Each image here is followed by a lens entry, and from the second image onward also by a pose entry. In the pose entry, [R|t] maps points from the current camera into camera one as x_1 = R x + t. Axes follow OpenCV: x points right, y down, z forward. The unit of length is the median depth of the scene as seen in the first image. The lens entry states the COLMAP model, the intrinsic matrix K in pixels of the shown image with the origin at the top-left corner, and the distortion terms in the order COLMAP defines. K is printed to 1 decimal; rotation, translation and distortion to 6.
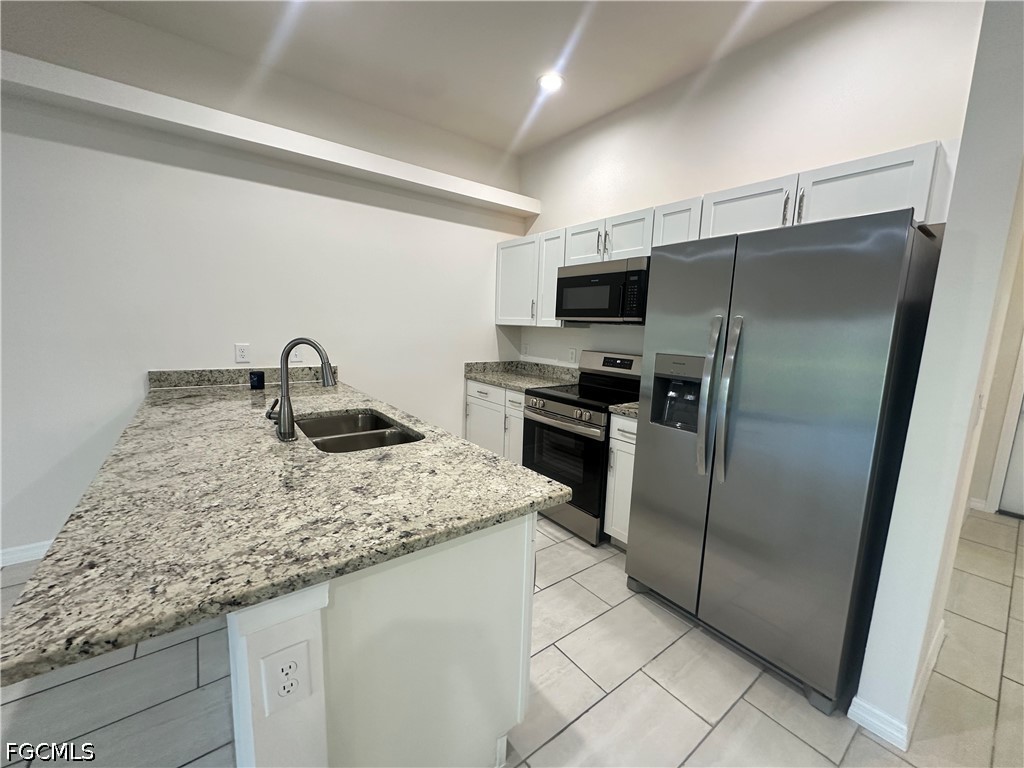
lens RADIAL K [[407.6, 0, 513.0], [0, 407.6, 382.1], [0, 0, 1]] dist [-0.004412, 0.000919]
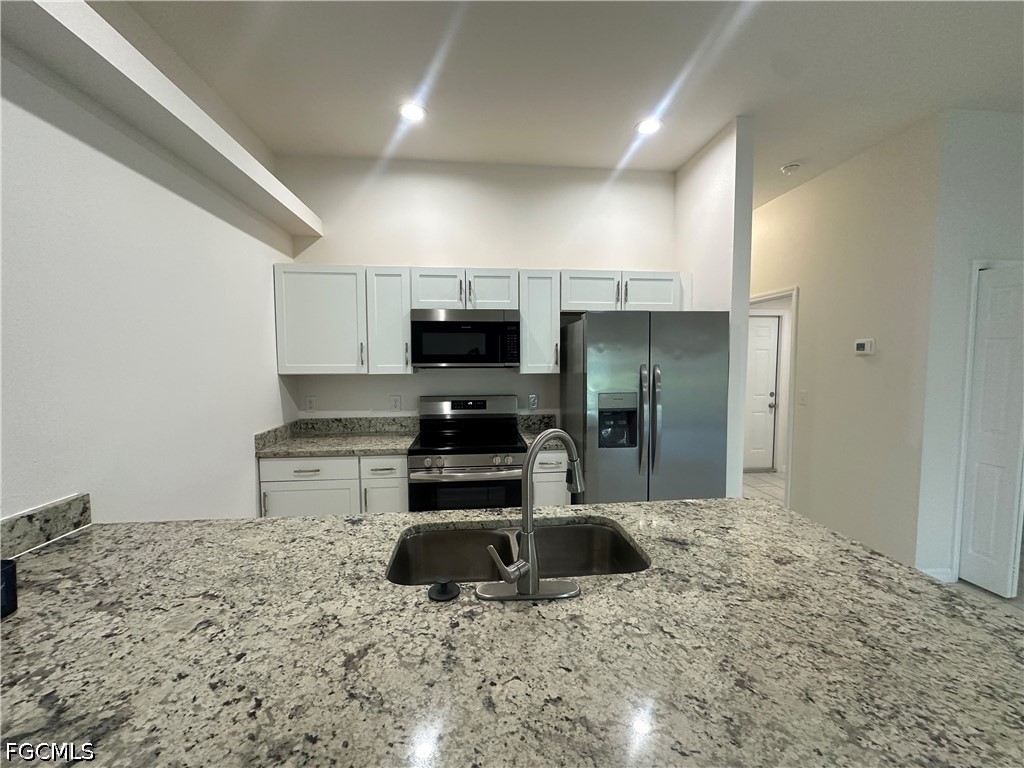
lens RADIAL K [[407.6, 0, 511.9], [0, 407.6, 380.5], [0, 0, 1]] dist [-0.004412, 0.000919]
pose [[0.523378, -0.081775, 0.848167, -0.673759], [0.139058, 0.990237, 0.009664, -0.124085], [-0.840677, 0.112886, 0.529640, 0.424432]]
